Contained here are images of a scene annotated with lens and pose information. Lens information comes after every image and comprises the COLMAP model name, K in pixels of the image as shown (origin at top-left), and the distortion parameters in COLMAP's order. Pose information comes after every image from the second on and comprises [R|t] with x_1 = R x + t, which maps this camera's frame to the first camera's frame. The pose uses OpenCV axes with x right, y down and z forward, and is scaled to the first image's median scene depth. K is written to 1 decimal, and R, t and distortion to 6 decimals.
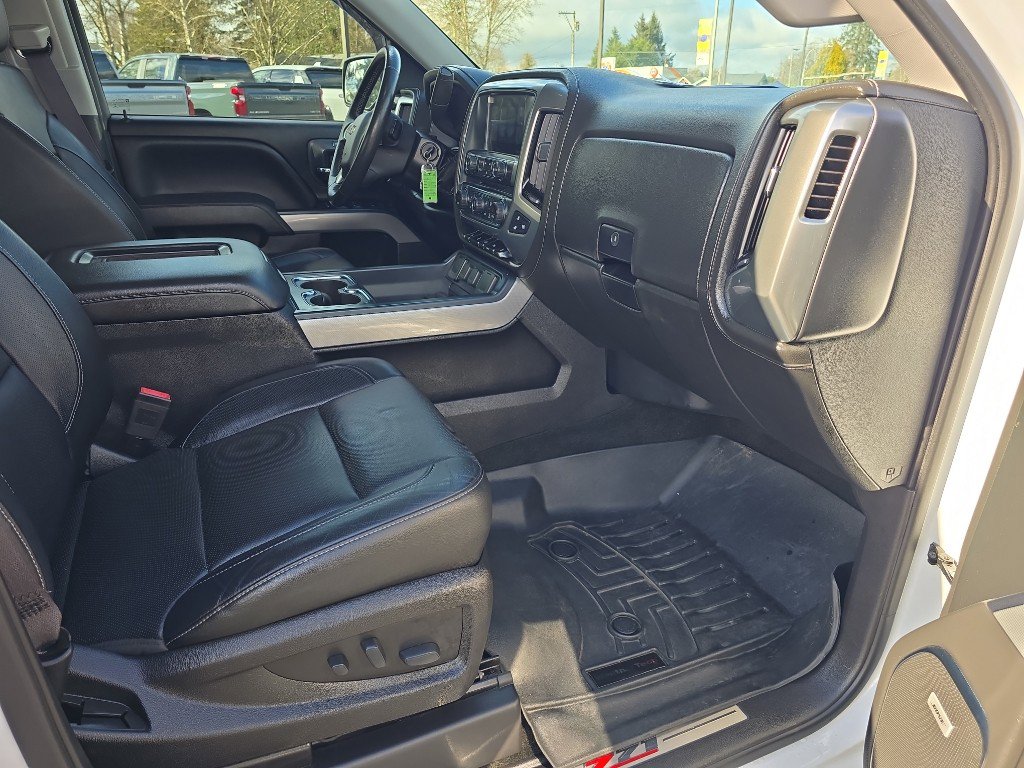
lens RADIAL K [[1632.6, 0, 512.0], [0, 1632.6, 384.0], [0, 0, 1]] dist [0.281350, -1.208877]
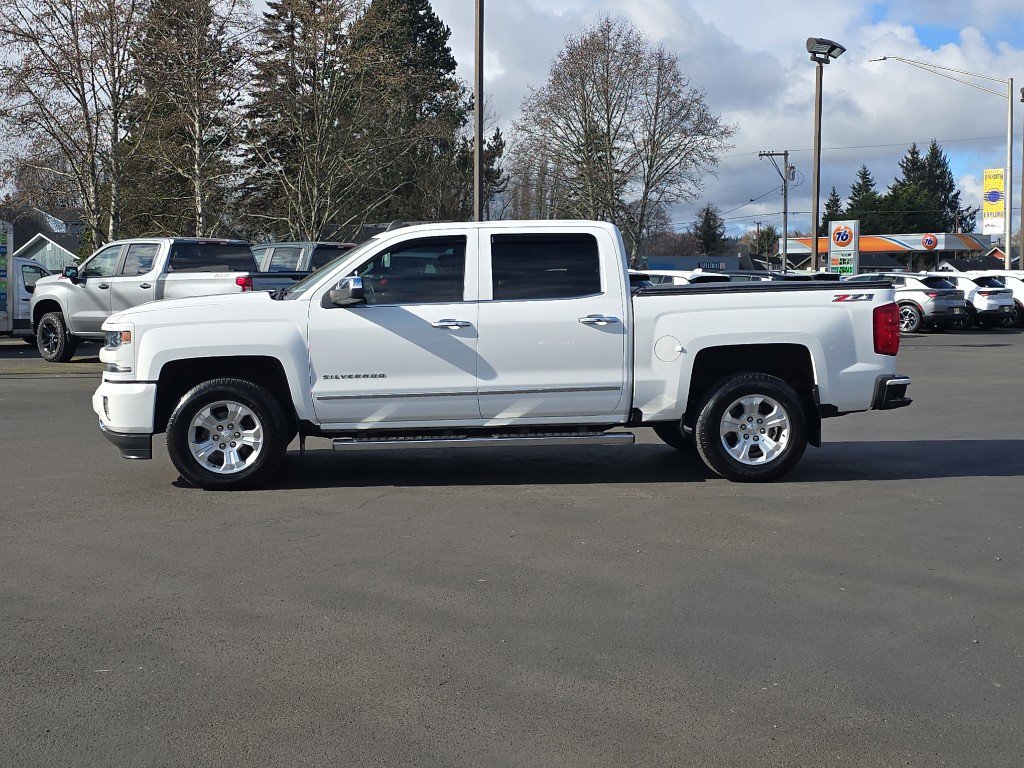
lens RADIAL K [[1632.6, 0, 512.0], [0, 1632.6, 384.0], [0, 0, 1]] dist [0.281350, -1.208877]
pose [[0.994562, -0.001916, -0.104133, 0.000009], [-0.009722, 0.993758, -0.111136, -0.069991], [0.103696, 0.111544, 0.988335, 0.394486]]
